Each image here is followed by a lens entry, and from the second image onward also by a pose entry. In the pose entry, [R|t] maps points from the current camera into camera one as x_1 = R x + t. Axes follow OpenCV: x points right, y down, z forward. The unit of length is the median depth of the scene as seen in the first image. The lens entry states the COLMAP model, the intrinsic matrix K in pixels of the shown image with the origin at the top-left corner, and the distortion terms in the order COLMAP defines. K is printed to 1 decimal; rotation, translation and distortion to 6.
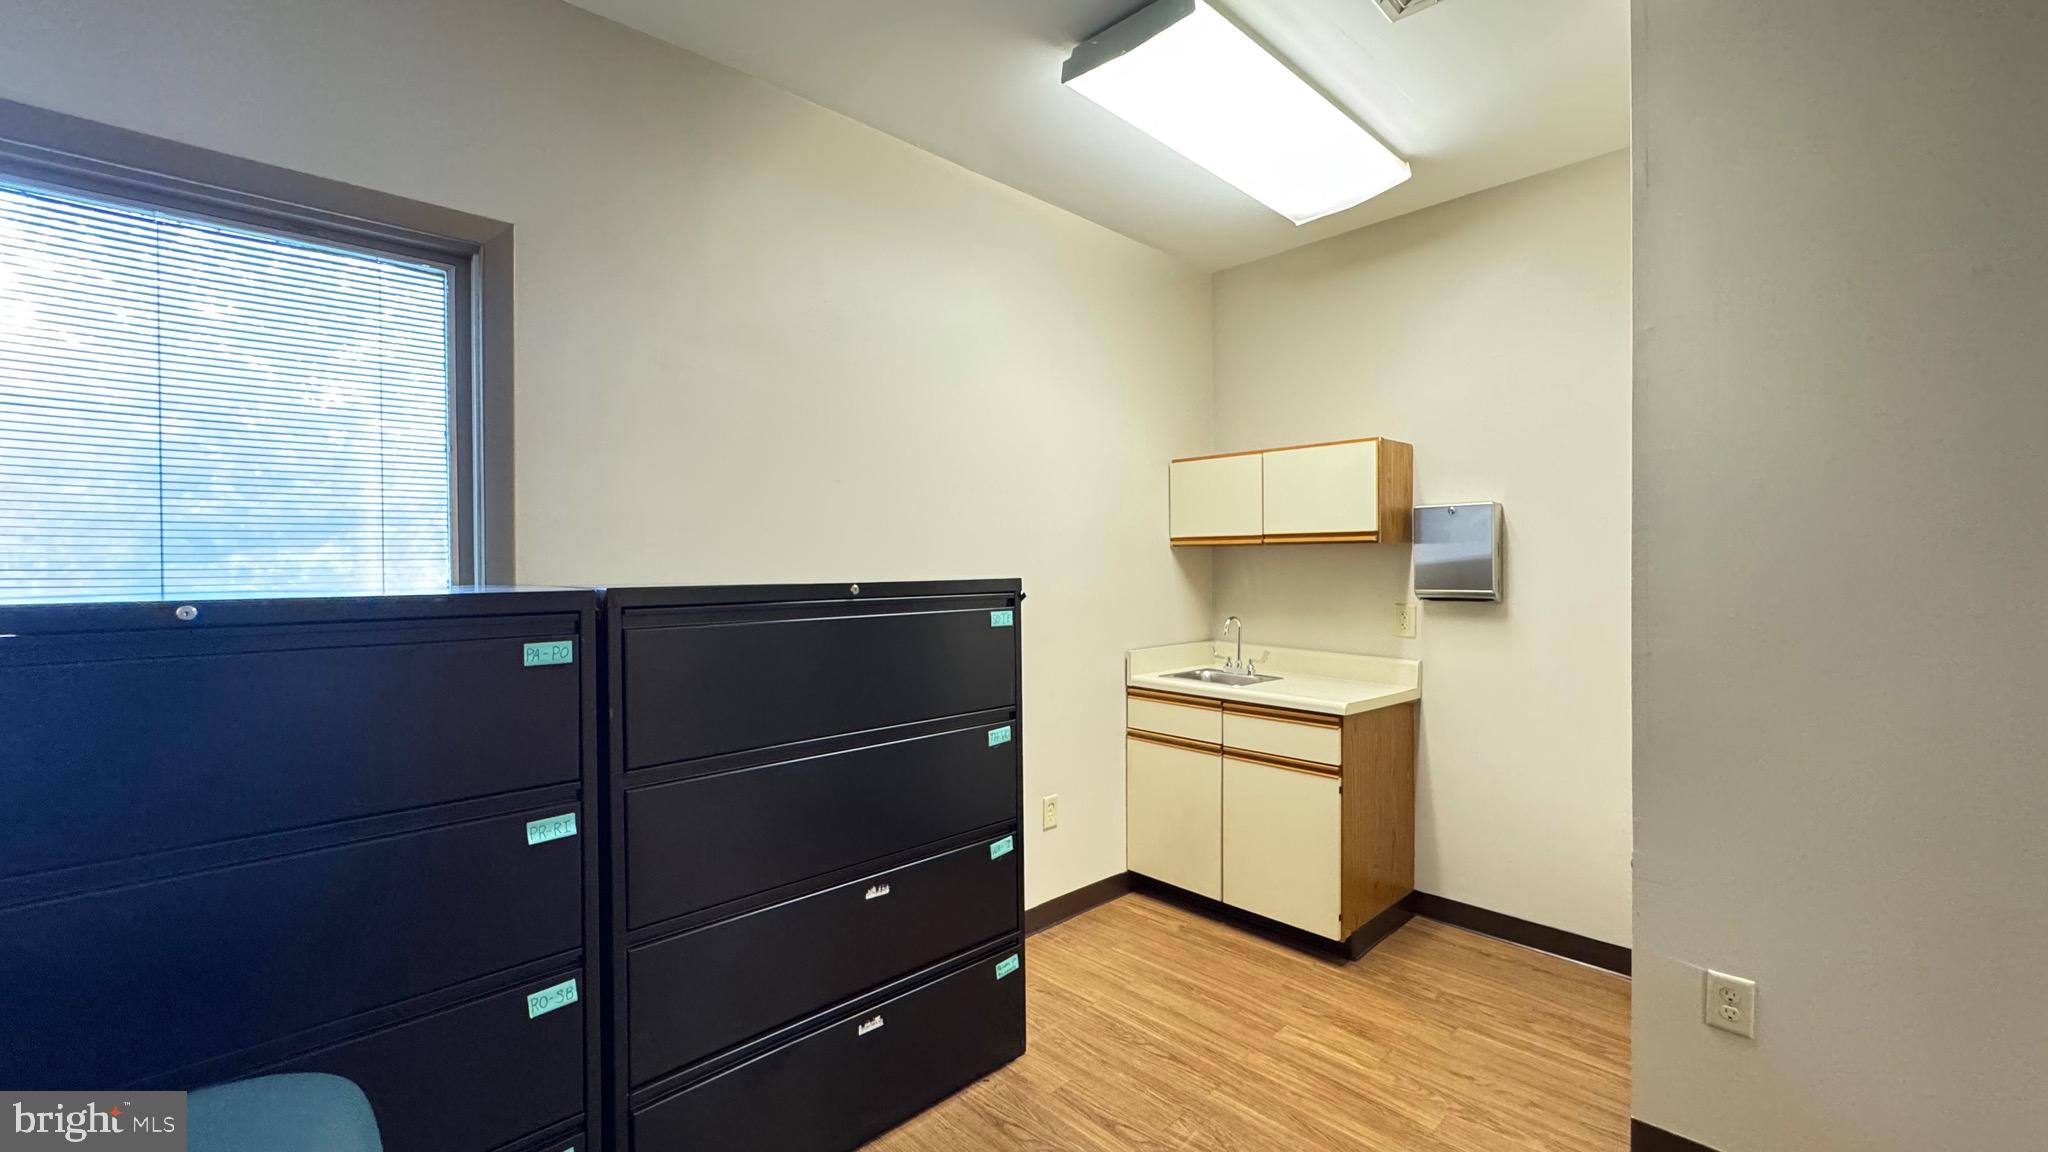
lens RADIAL K [[816.8, 0, 1025.1], [0, 816.8, 572.6], [0, 0, 1]] dist [-0.002014, -0.000278]
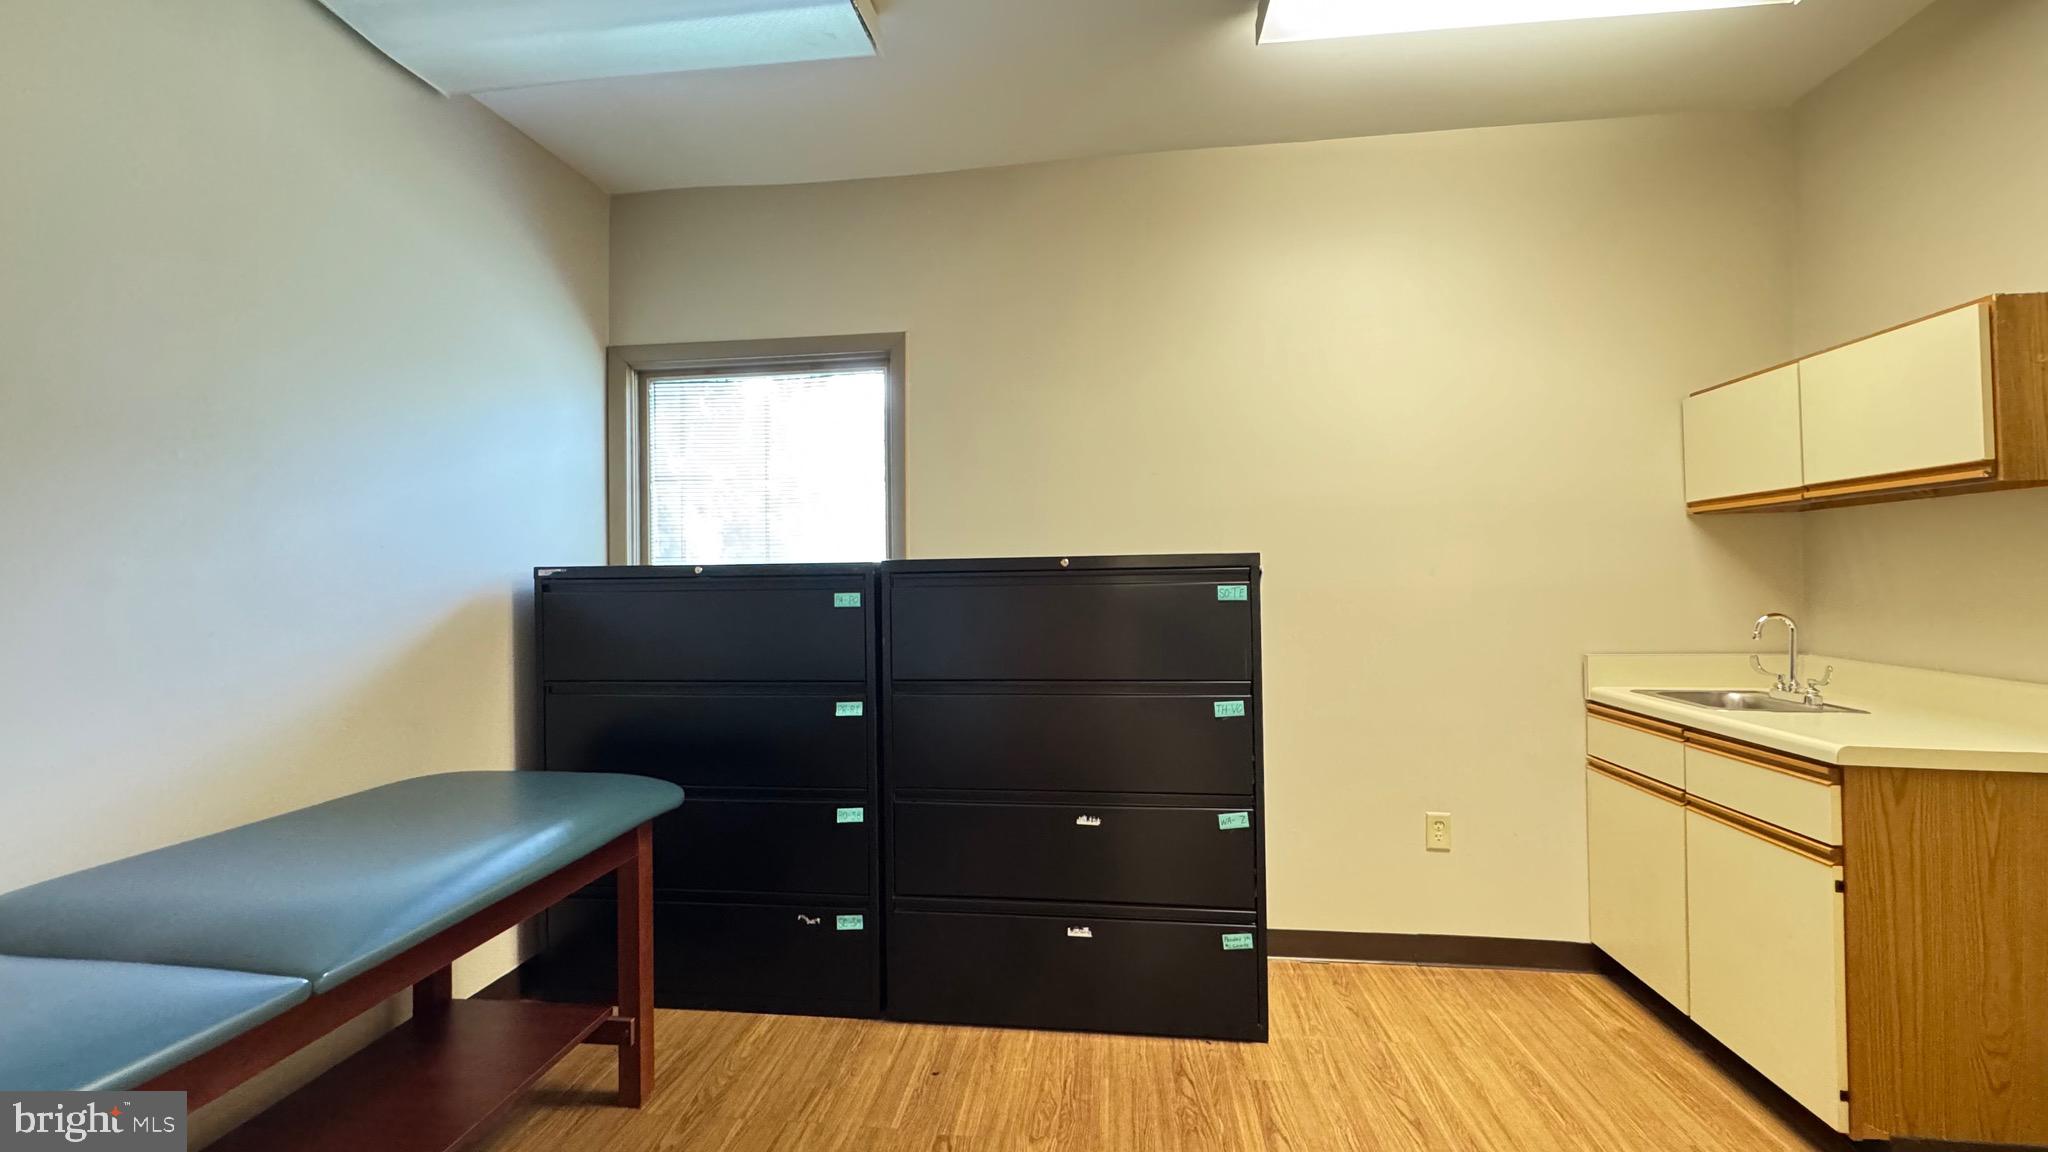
lens RADIAL K [[816.8, 0, 1025.1], [0, 816.8, 572.6], [0, 0, 1]] dist [-0.002014, -0.000278]
pose [[0.632901, -0.014616, -0.774095, 0.467475], [0.001456, 0.999843, -0.017688, 0.038693], [0.774231, 0.010067, 0.632823, 0.129344]]
